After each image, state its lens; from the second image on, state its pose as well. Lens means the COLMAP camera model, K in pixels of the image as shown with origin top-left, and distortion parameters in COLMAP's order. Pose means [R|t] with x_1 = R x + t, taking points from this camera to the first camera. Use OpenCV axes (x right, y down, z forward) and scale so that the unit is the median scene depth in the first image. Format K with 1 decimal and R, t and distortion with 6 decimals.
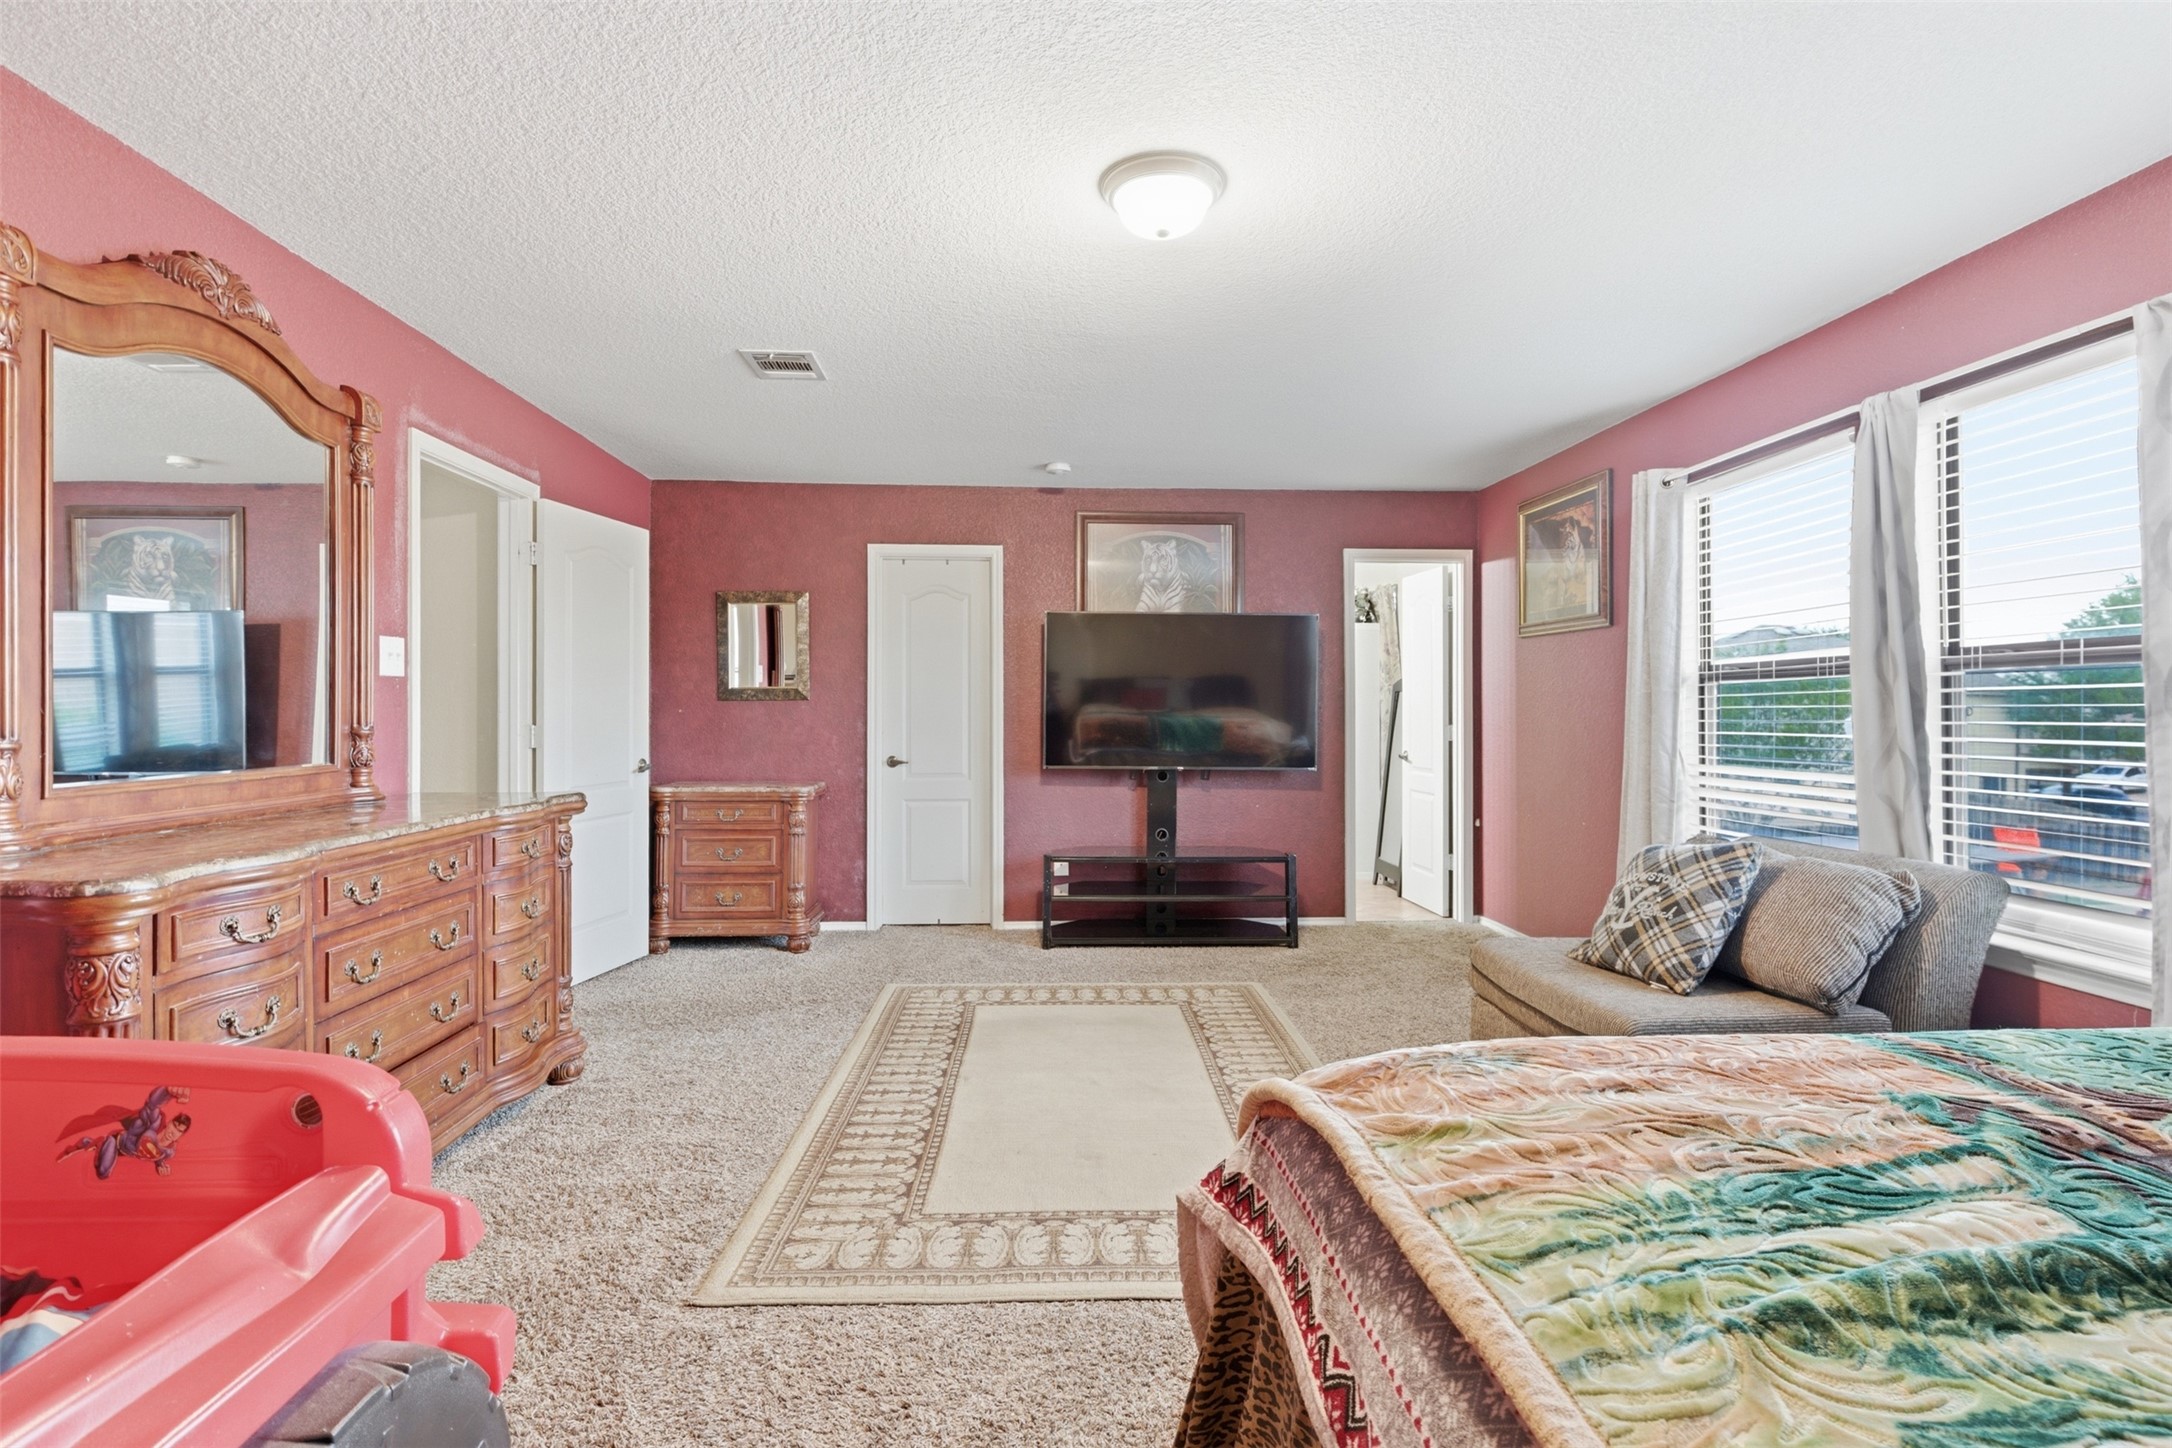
lens RADIAL K [[992.6, 0, 1085.1], [0, 992.6, 737.7], [0, 0, 1]] dist [-0.001077, 0.000039]
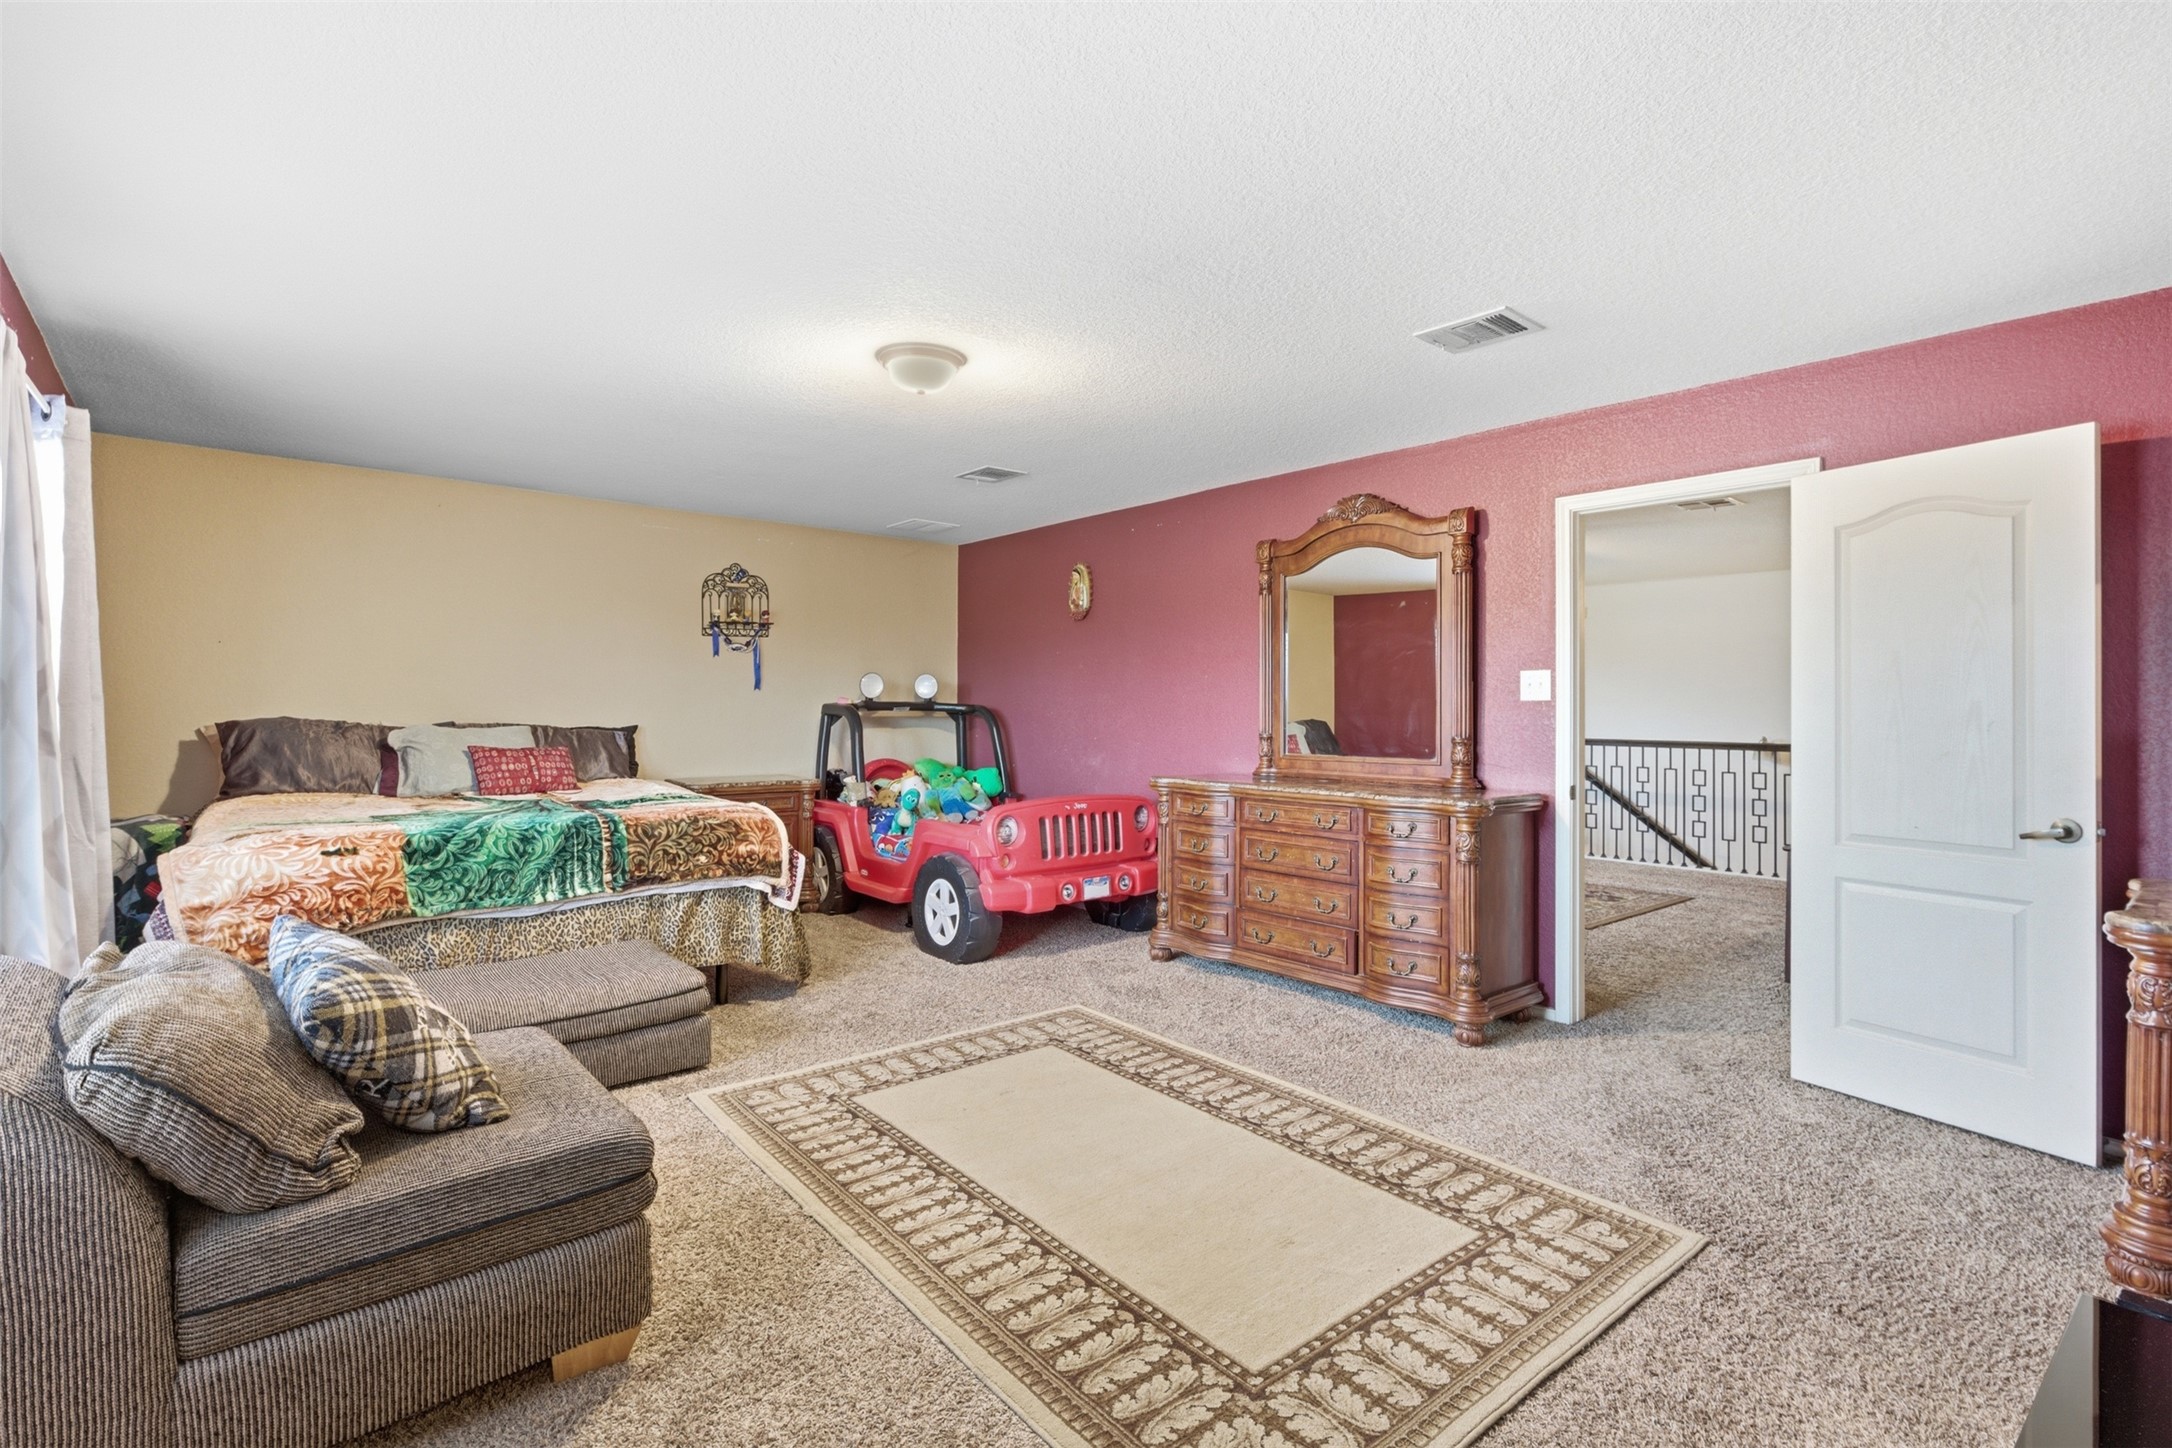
lens RADIAL K [[1021.9, 0, 1086.0], [0, 1021.9, 724.0], [0, 0, 1]] dist [0.000661, -0.000045]
pose [[-0.792734, 0.010723, -0.609474, 0.570479], [-0.016766, 0.999083, 0.039386, -0.072500], [0.609338, 0.041441, -0.791827, 1.678065]]
